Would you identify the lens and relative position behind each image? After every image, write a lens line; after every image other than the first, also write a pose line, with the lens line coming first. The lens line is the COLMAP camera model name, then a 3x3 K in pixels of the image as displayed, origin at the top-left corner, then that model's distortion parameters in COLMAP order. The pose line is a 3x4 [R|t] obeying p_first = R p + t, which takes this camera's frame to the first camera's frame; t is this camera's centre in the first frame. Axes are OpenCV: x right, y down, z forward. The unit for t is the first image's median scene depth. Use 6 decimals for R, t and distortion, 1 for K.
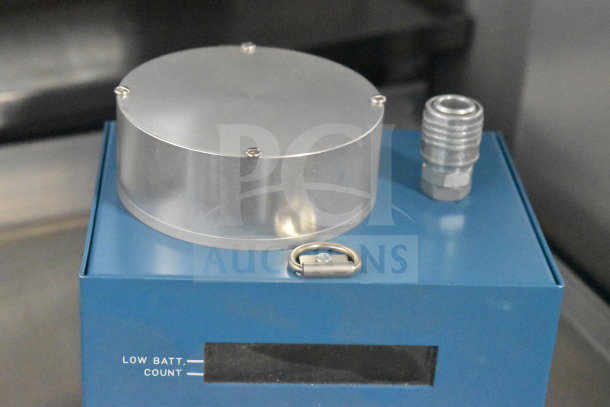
lens RADIAL K [[1388.8, 0, 305.0], [0, 1388.8, 203.5], [0, 0, 1]] dist [0.044443, 0.153235]
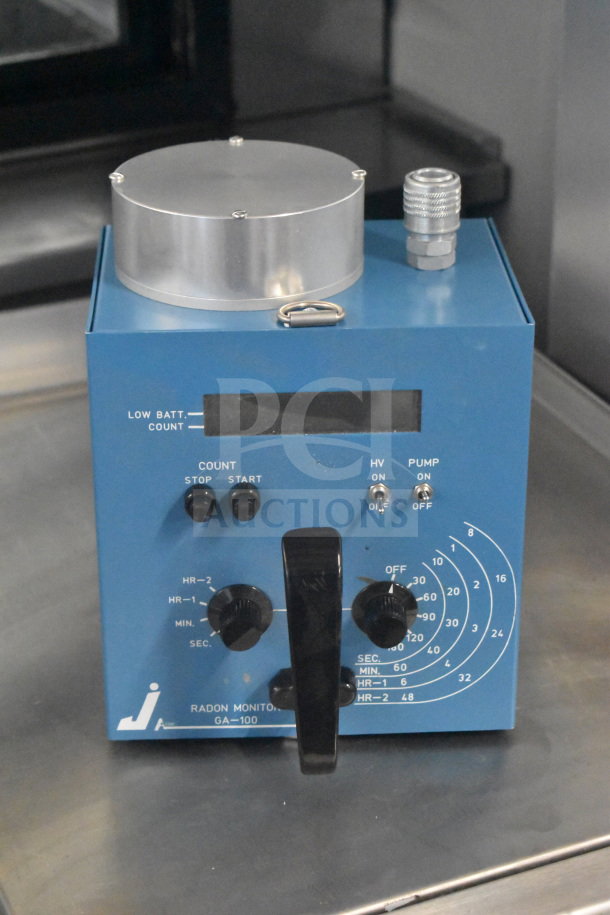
lens RADIAL K [[2073.9, 0, 305.0], [0, 2073.9, 457.5], [0, 0, 1]] dist [0.088754, -0.094859]
pose [[0.998049, -0.050138, -0.037202, 0.062524], [0.047861, 0.997066, -0.059746, 0.243158], [0.040088, 0.057849, 0.997520, -0.585266]]
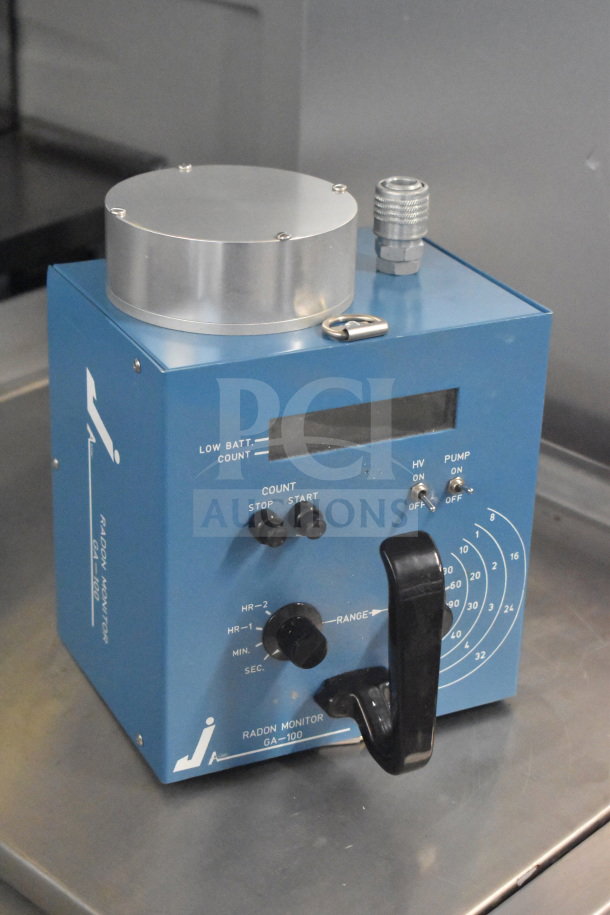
lens RADIAL K [[1878.1, 0, 305.0], [0, 1878.1, 457.5], [0, 0, 1]] dist [0.061724, 0.263362]
pose [[0.918676, -0.190032, 0.346297, -0.542402], [0.205285, 0.978673, -0.007539, 0.142261], [-0.337479, 0.078016, 0.938095, -0.358910]]
